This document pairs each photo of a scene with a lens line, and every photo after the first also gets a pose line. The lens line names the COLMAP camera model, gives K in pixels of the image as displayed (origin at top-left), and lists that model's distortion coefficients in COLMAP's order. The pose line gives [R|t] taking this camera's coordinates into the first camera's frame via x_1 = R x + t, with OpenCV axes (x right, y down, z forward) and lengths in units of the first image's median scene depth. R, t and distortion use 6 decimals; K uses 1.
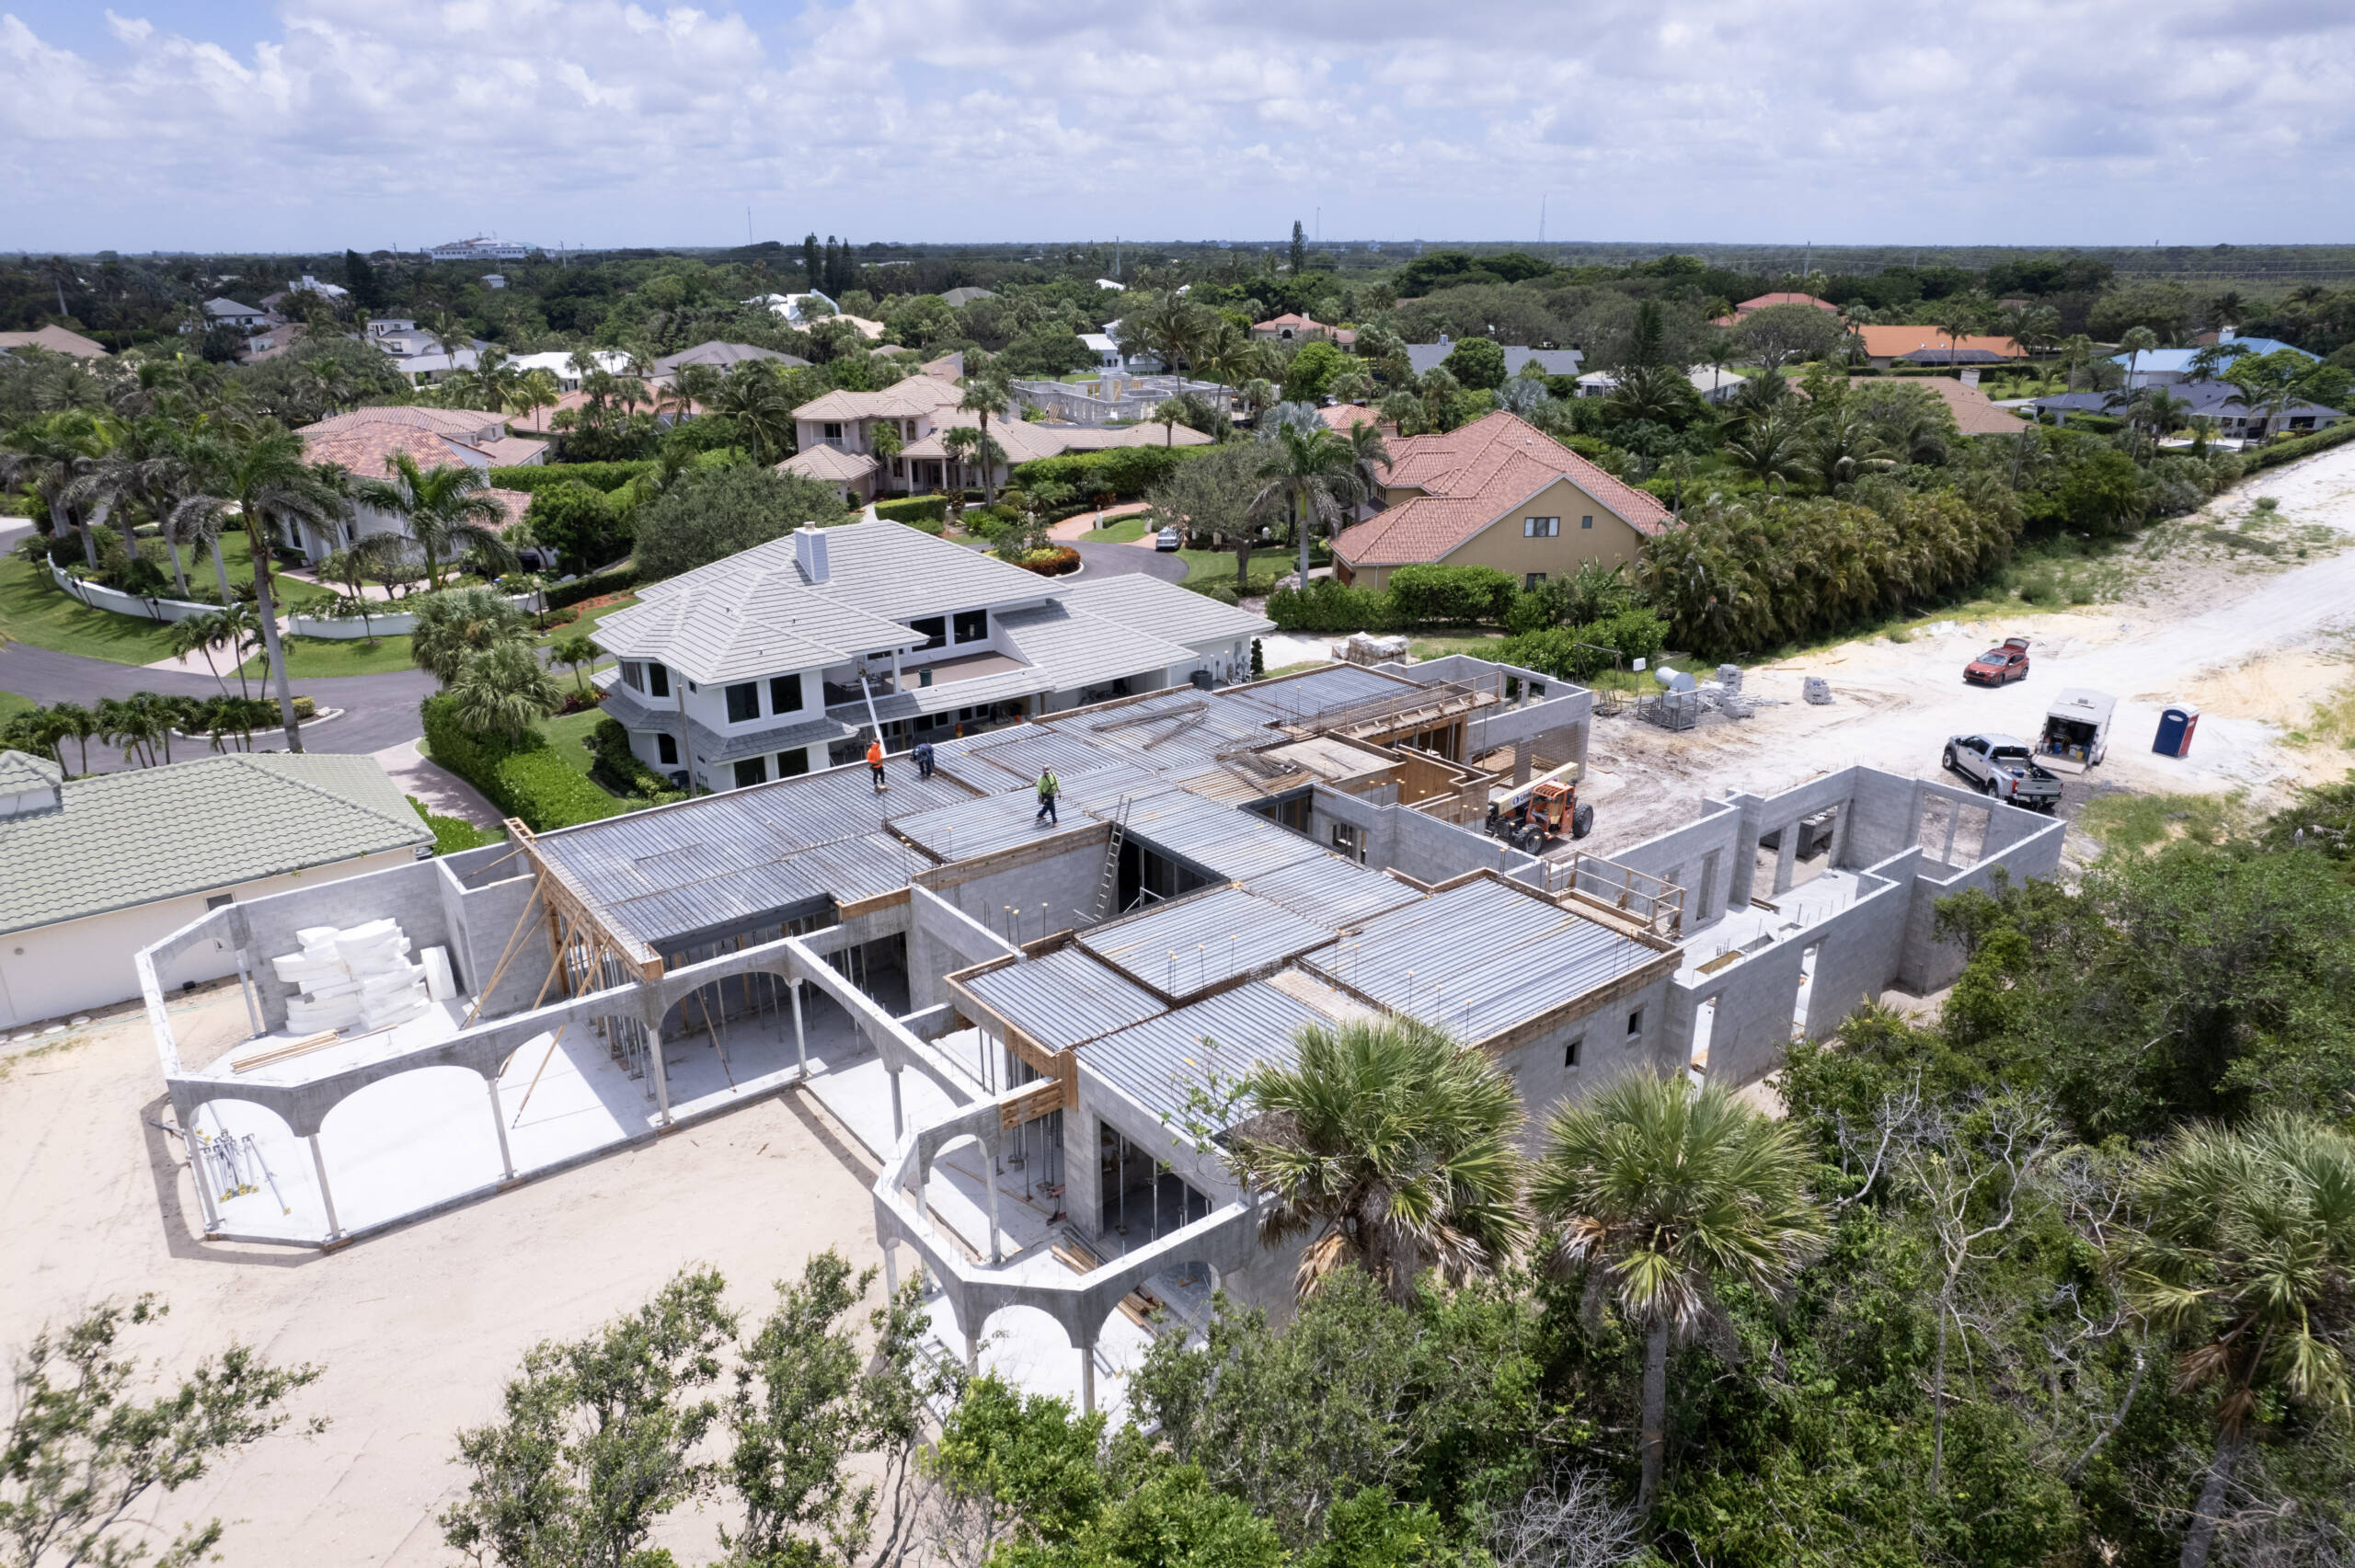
lens RADIAL K [[1504.0, 0, 1177.5], [0, 1504.0, 784.0], [0, 0, 1]] dist [-0.090044, 0.080733]
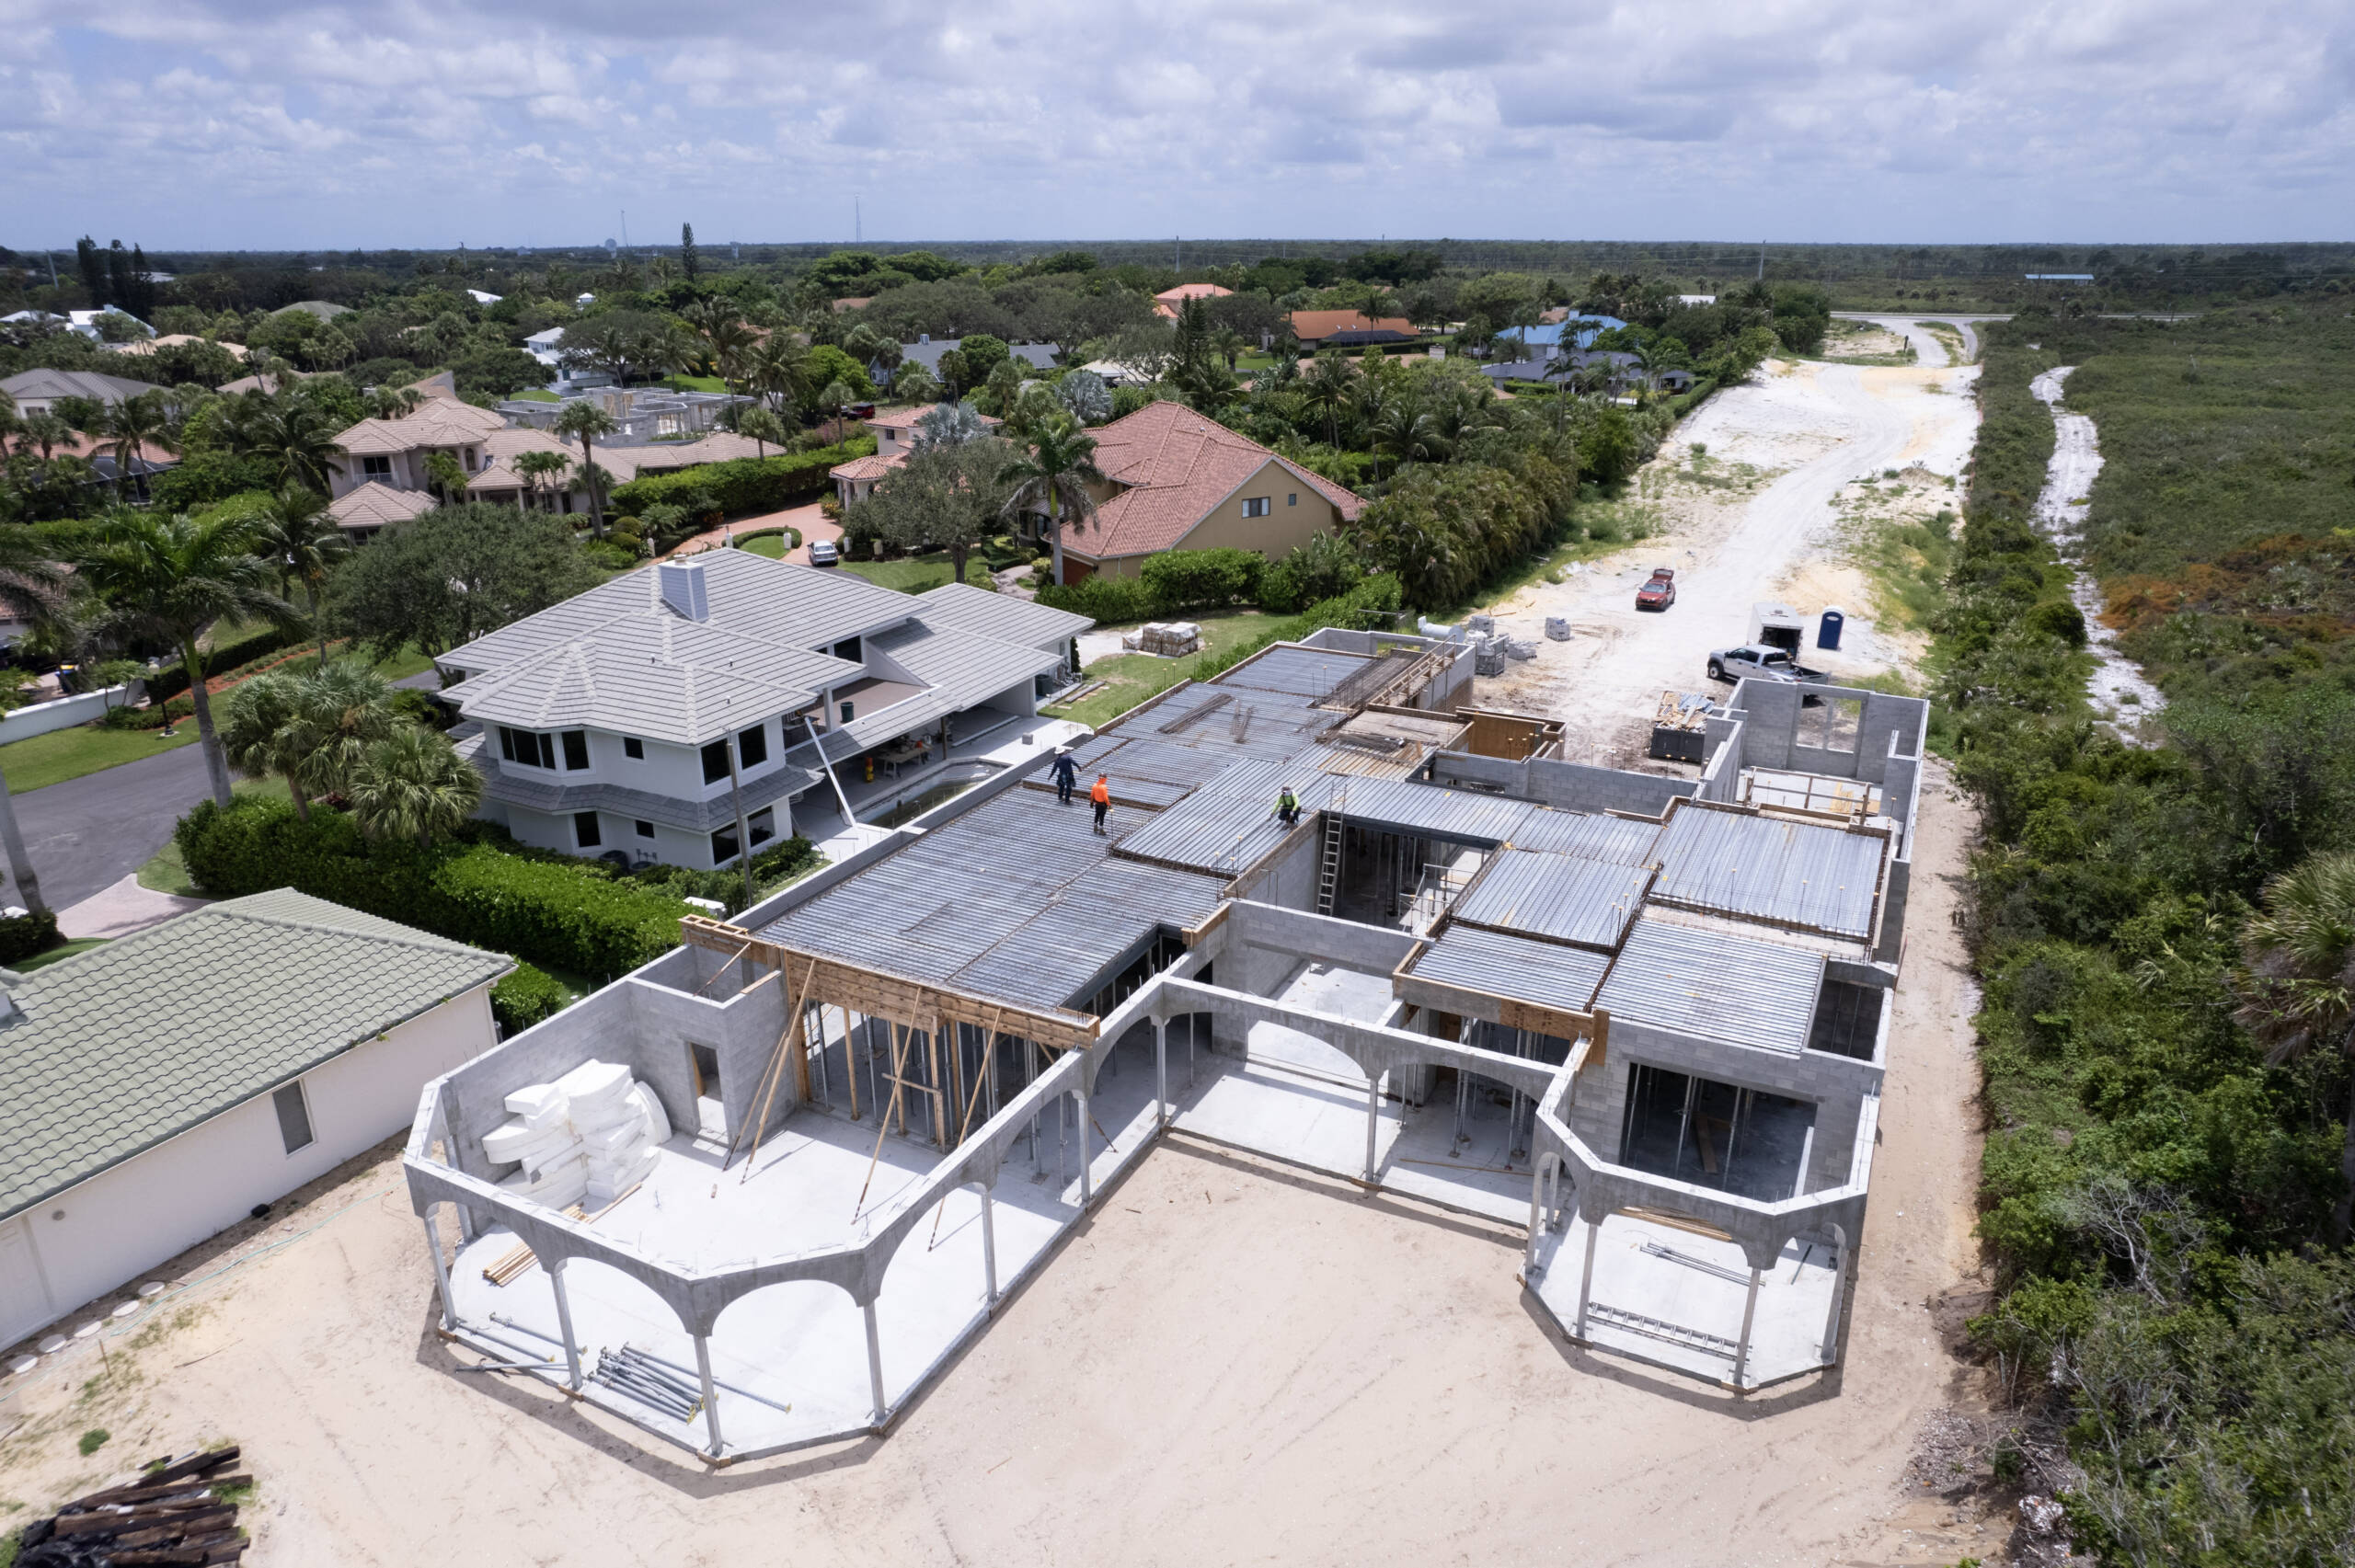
lens RADIAL K [[1507.8, 0, 1174.6], [0, 1507.8, 758.1], [0, 0, 1]] dist [-0.089672, 0.087167]
pose [[0.909123, -0.137098, 0.393318, -0.282926], [0.143690, 0.989540, 0.012793, -0.020091], [-0.390958, 0.044885, 0.919313, 0.055674]]
